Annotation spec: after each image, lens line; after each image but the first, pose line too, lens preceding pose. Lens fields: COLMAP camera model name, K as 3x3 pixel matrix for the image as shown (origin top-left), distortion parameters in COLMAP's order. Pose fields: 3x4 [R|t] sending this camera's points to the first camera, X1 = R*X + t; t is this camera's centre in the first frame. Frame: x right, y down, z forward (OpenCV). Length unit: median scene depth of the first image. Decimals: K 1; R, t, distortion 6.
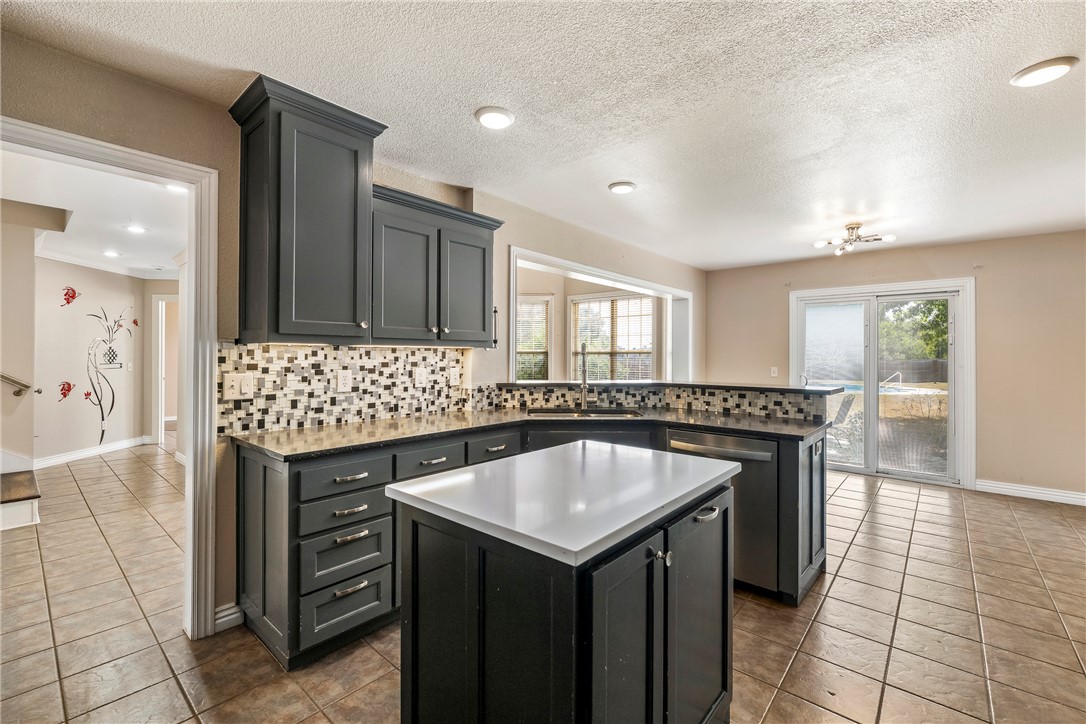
lens RADIAL K [[466.1, 0, 541.2], [0, 466.1, 357.0], [0, 0, 1]] dist [0.000133, -0.000060]
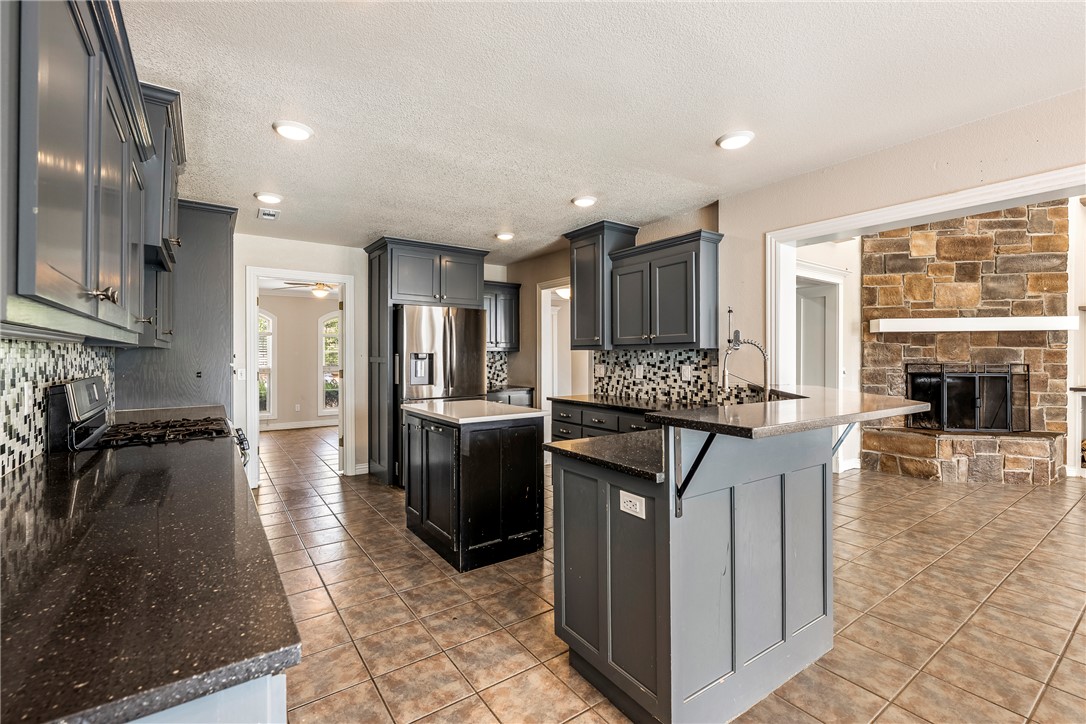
lens RADIAL K [[466.1, 0, 541.2], [0, 466.1, 357.0], [0, 0, 1]] dist [0.000133, -0.000060]
pose [[-0.246589, -0.003818, -0.969113, 1.116327], [-0.003532, 0.999989, -0.003041, 0.006664], [0.969114, 0.002673, -0.246600, 0.973057]]
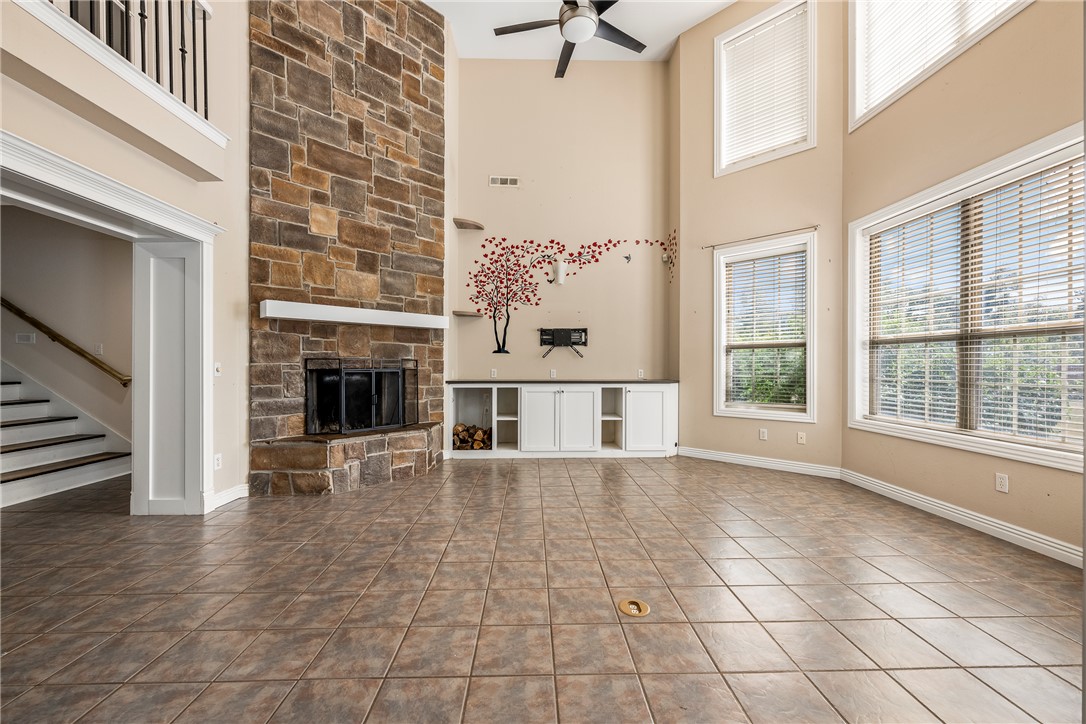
lens RADIAL K [[432.9, 0, 541.9], [0, 432.9, 367.4], [0, 0, 1]] dist [0.000939, 0.000083]
pose [[0.675798, -0.001475, -0.737085, 0.565807], [0.001931, 0.999998, -0.000231, 0.053179], [0.737084, -0.001267, 0.675800, 1.519164]]
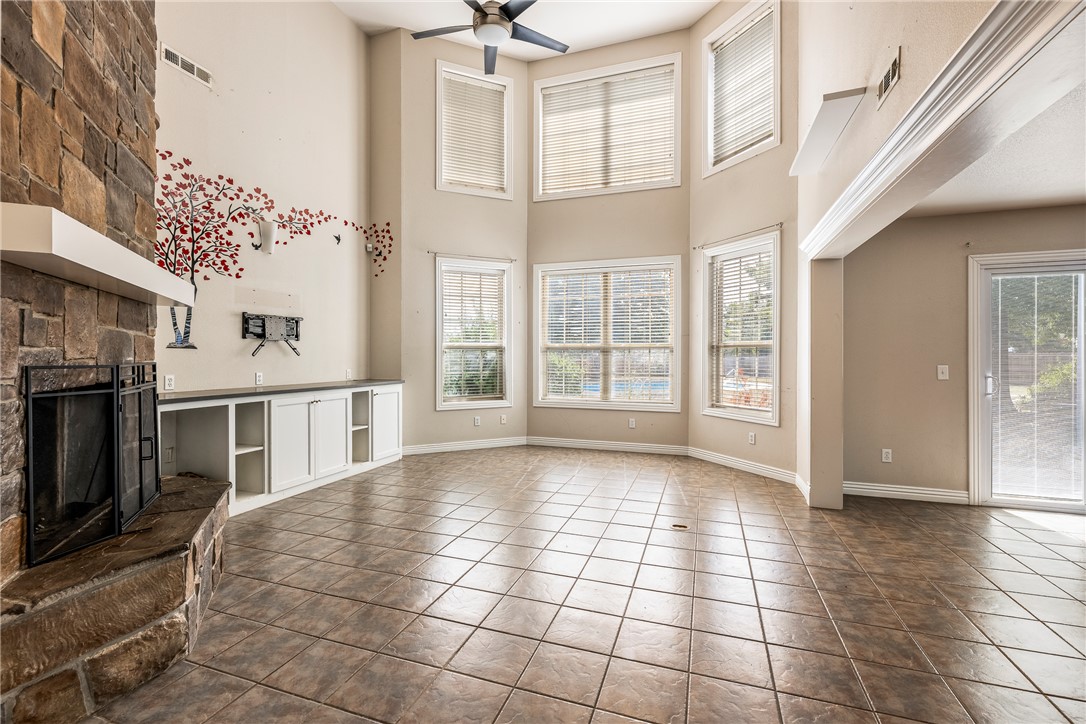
lens RADIAL K [[468.5, 0, 543.0], [0, 468.5, 362.0], [0, 0, 1]] dist [-0.004040, -0.000411]
pose [[0.930033, -0.008268, 0.367383, -0.611654], [0.003807, 0.999910, 0.012865, 0.011260], [-0.367456, -0.010566, 0.929981, 1.136886]]
